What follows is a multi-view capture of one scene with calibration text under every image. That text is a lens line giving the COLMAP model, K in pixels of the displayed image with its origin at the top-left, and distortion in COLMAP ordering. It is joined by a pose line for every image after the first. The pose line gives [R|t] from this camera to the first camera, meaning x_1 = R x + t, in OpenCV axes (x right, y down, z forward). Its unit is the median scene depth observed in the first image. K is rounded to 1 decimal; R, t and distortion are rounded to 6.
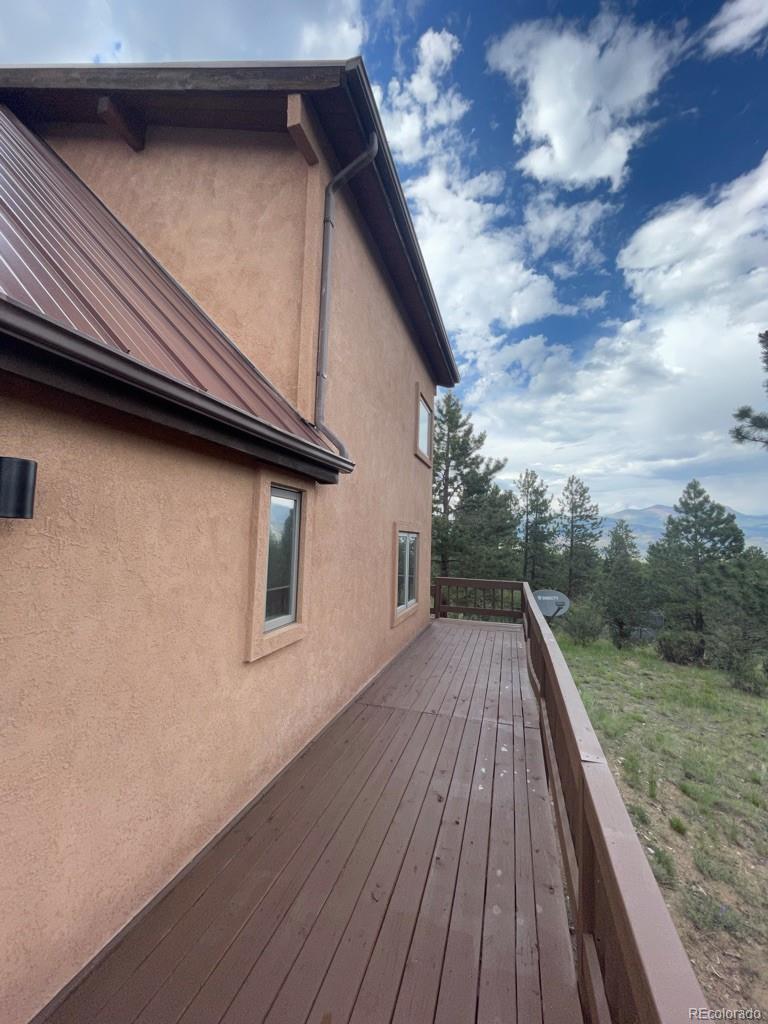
lens RADIAL K [[409.1, 0, 380.3], [0, 409.1, 511.1], [0, 0, 1]] dist [-0.000923, -0.000571]
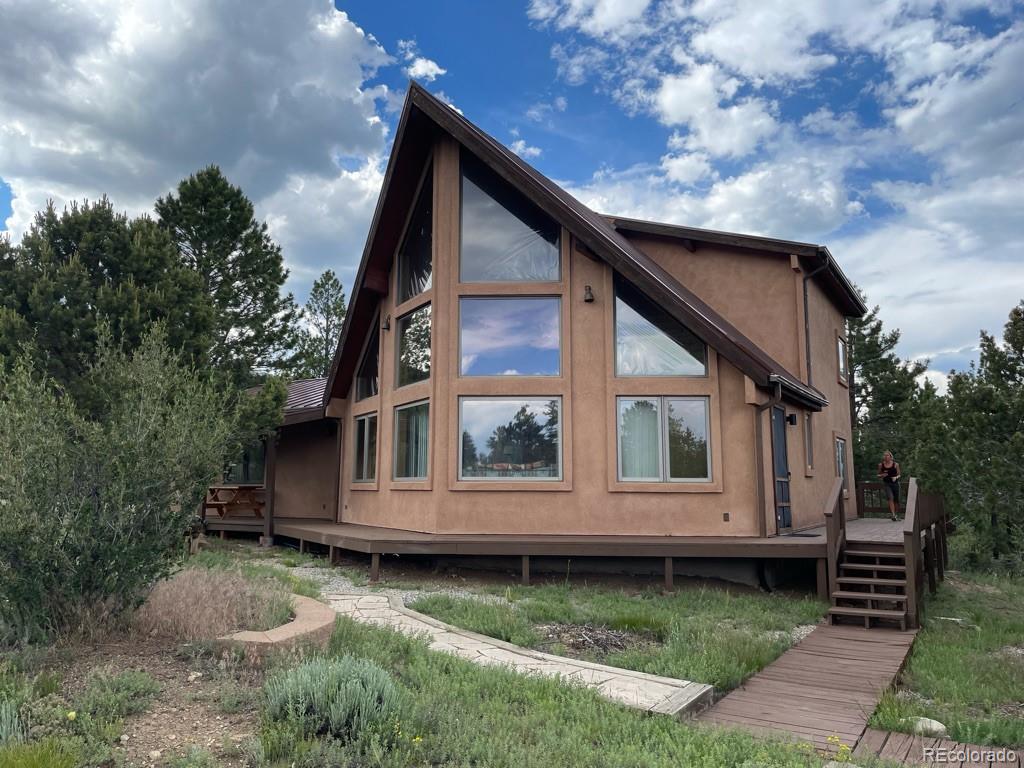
lens RADIAL K [[777.8, 0, 493.0], [0, 777.8, 379.4], [0, 0, 1]] dist [0.092057, -0.123738]
pose [[0.969062, -0.060382, -0.239317, -0.144300], [0.041874, 0.995778, -0.081685, 0.006770], [0.243239, 0.069137, 0.967499, -0.654995]]
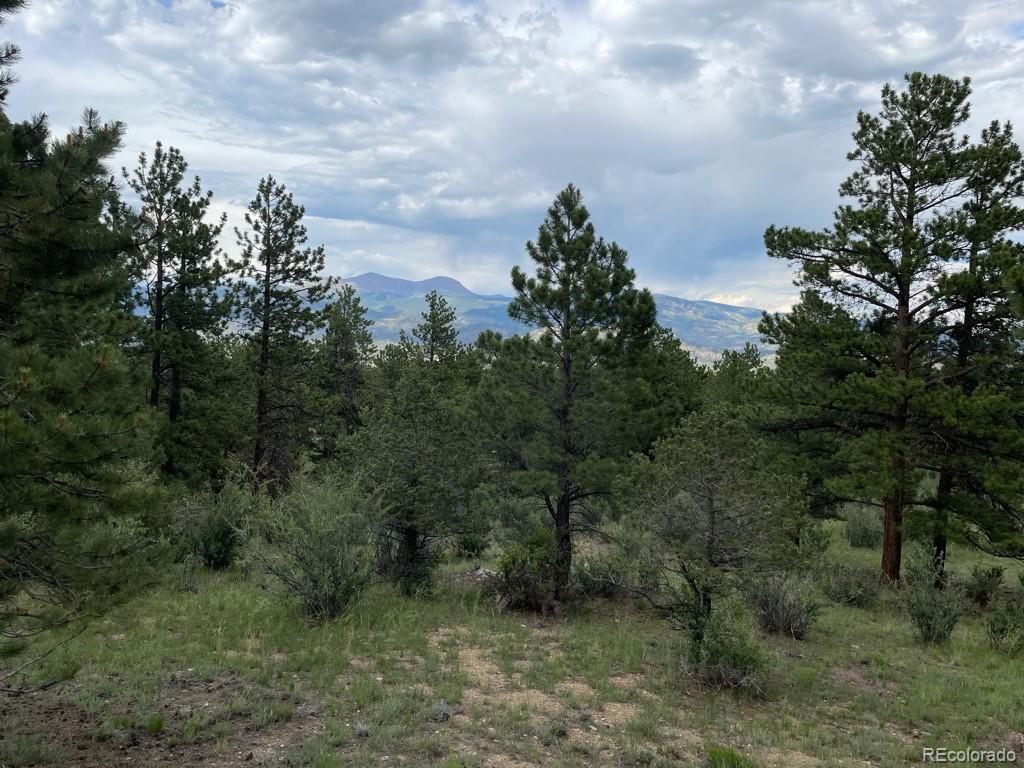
lens RADIAL K [[774.0, 0, 507.9], [0, 774.0, 380.5], [0, 0, 1]] dist [0.085508, -0.112655]
pose [[0.717761, -0.039367, 0.695175, 0.138691], [-0.056877, 0.991749, 0.114886, 0.037267], [-0.693962, -0.122000, 0.709600, 0.430587]]
